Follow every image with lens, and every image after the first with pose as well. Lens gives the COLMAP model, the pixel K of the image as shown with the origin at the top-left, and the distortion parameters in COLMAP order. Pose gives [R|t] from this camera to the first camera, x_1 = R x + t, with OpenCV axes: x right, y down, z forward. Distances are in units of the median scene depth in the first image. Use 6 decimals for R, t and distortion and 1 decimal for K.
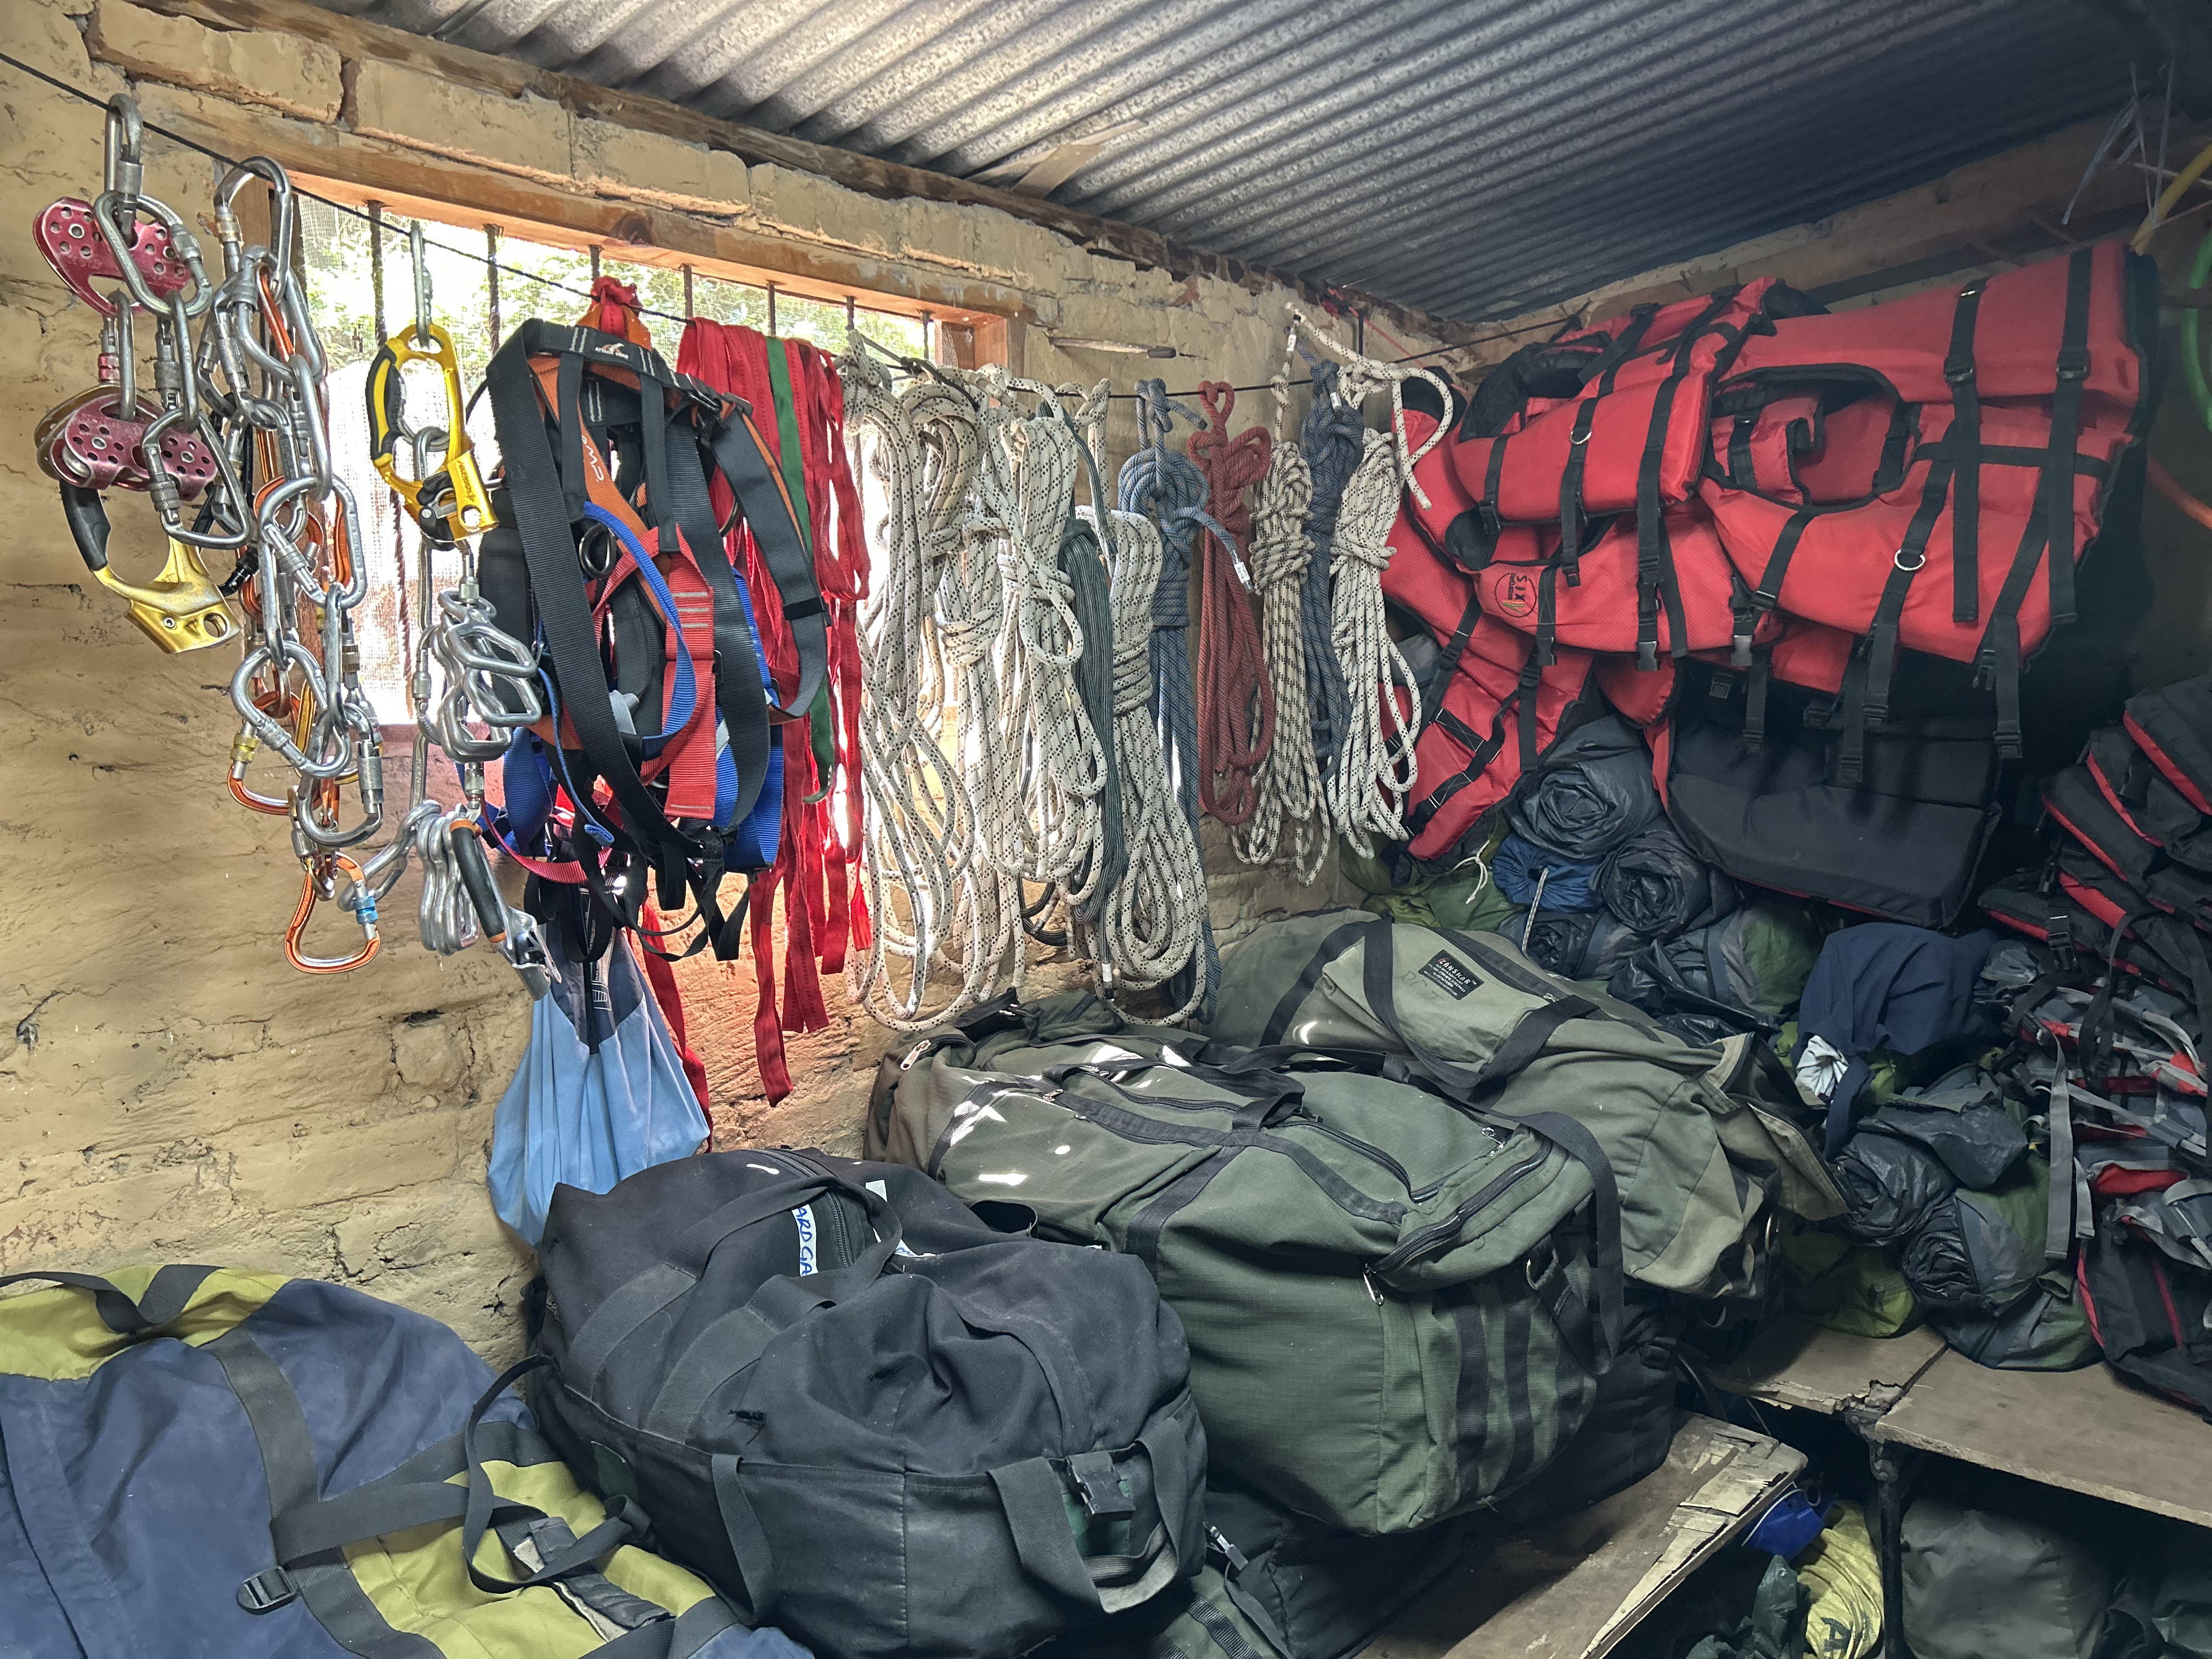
lens RADIAL K [[1631.3, 0, 1093.4], [0, 1631.3, 840.1], [0, 0, 1]] dist [0.043758, -0.070824]
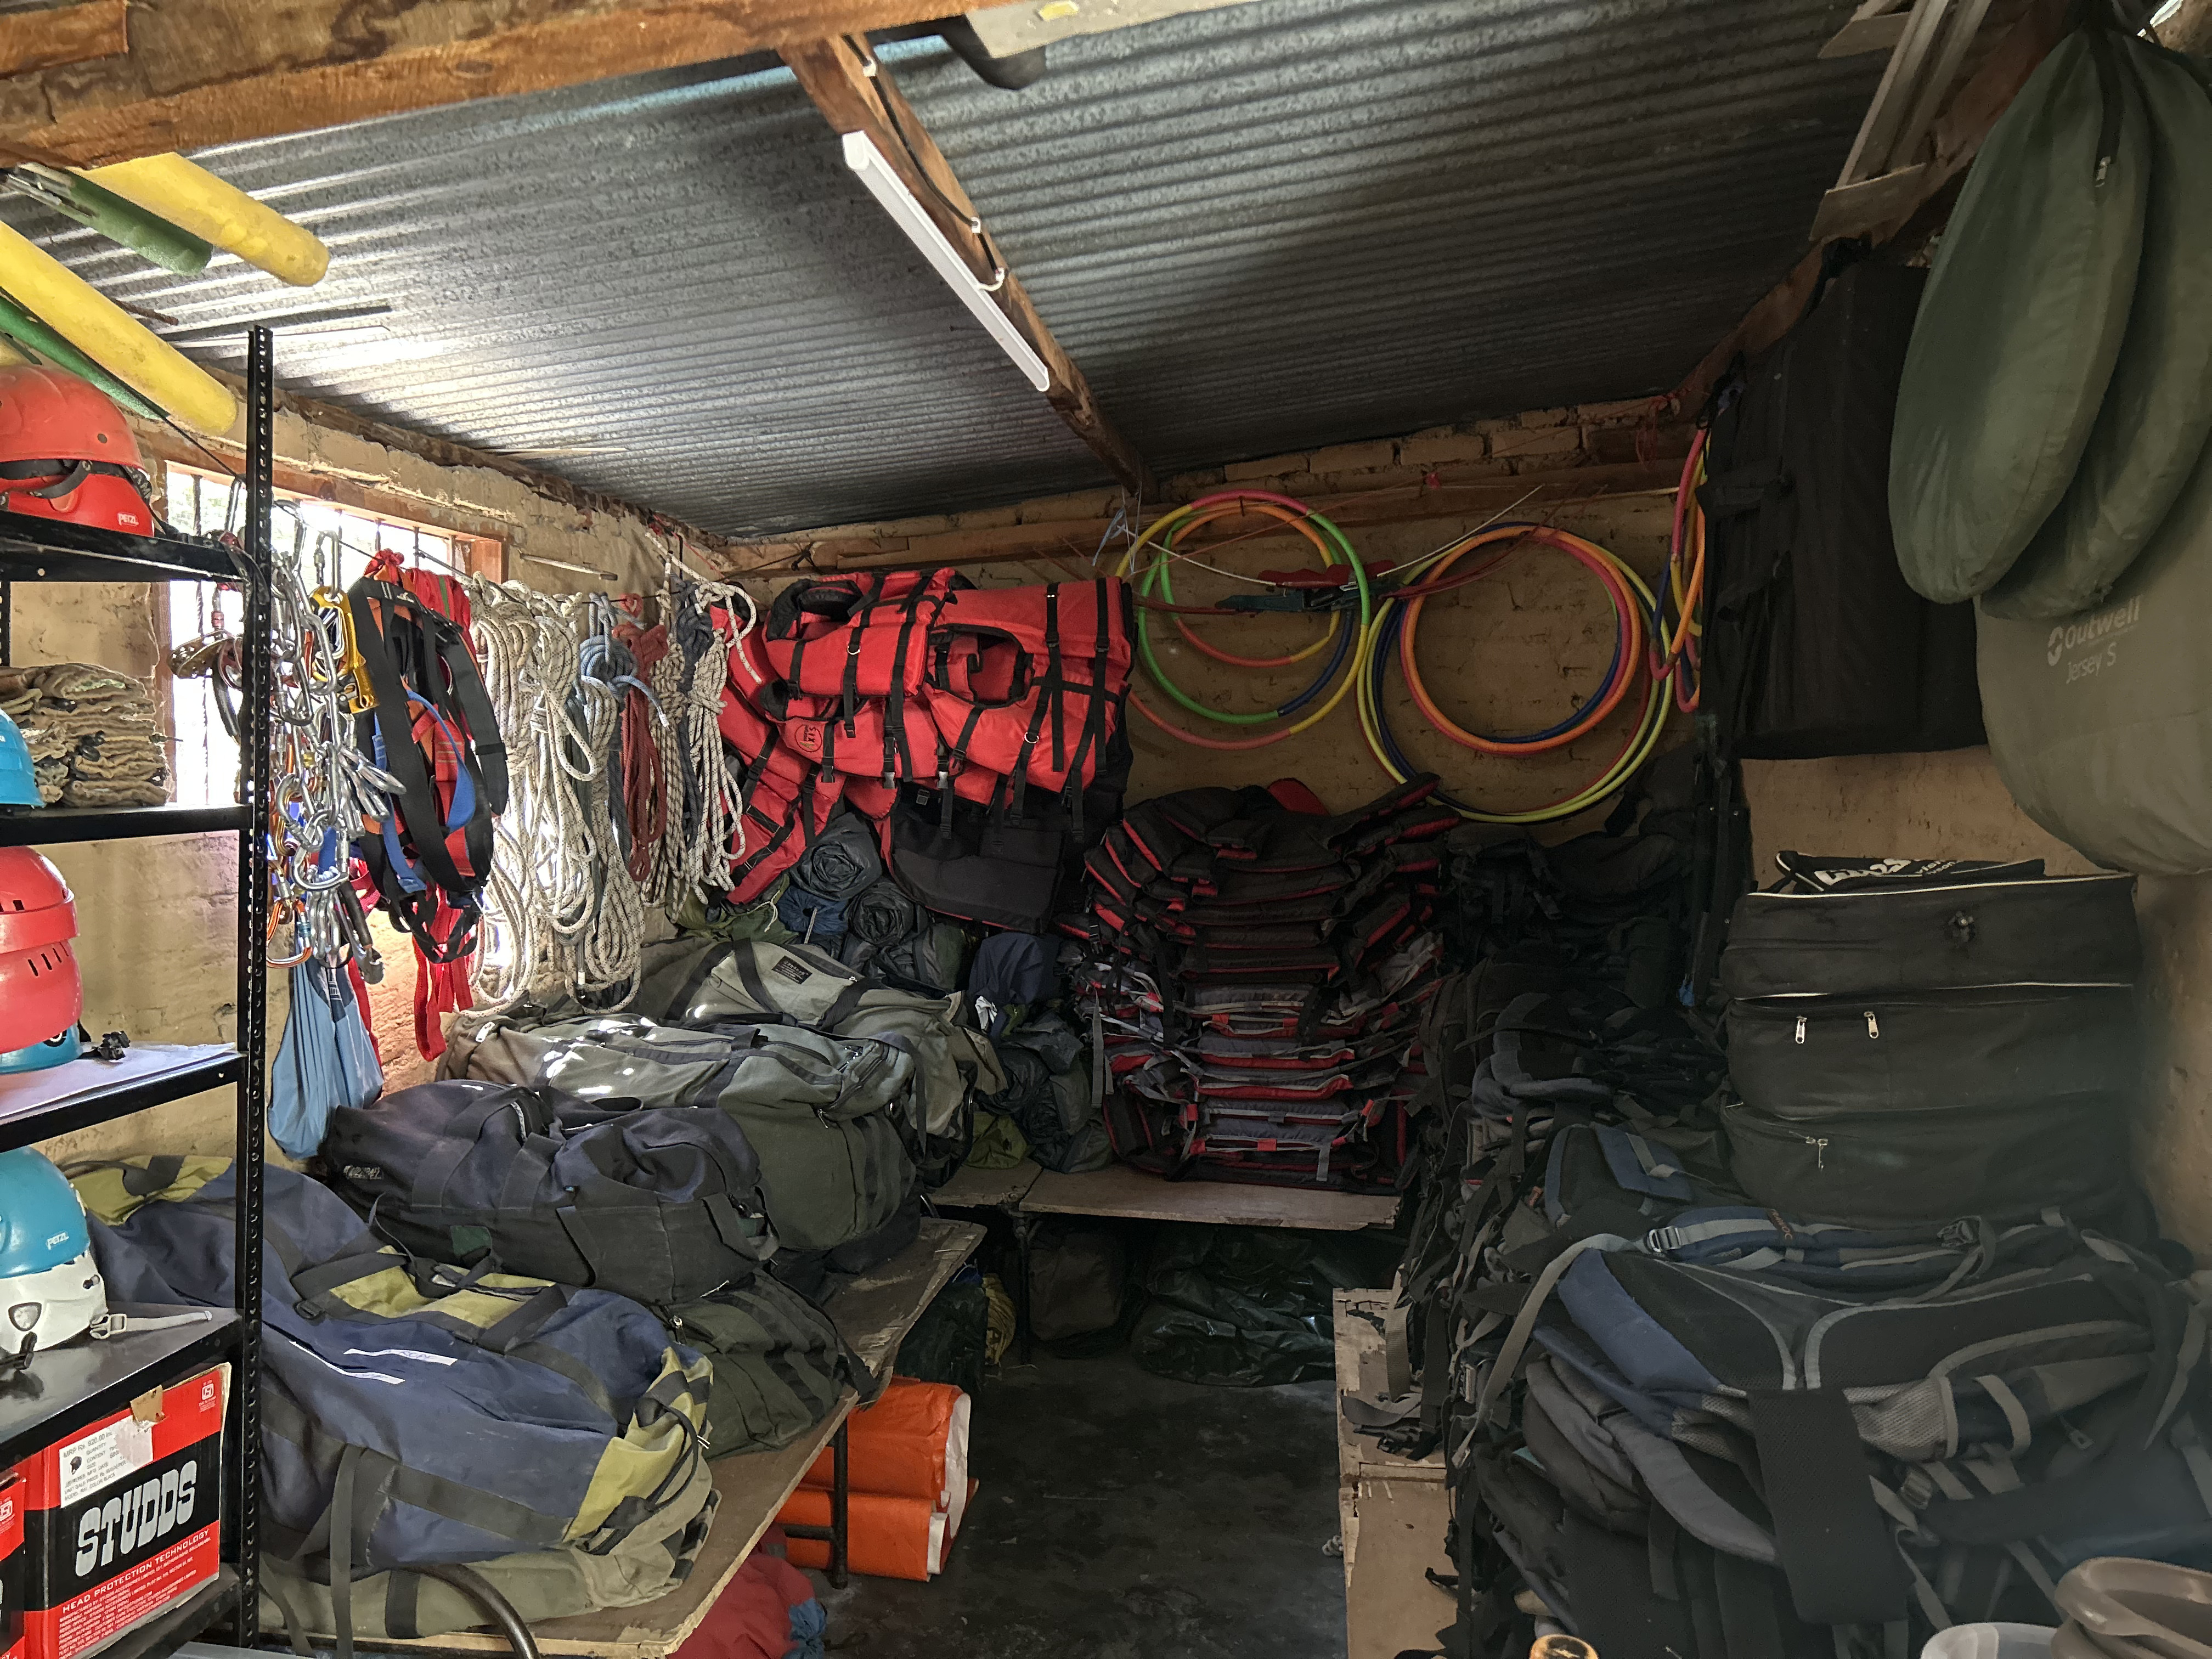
lens RADIAL K [[1631.3, 0, 1093.4], [0, 1631.3, 840.1], [0, 0, 1]] dist [0.043758, -0.070824]
pose [[0.827929, 0.005800, 0.560803, -0.454840], [0.016618, 0.999254, -0.034868, 0.013366], [-0.560586, 0.038187, 0.827215, -0.542245]]
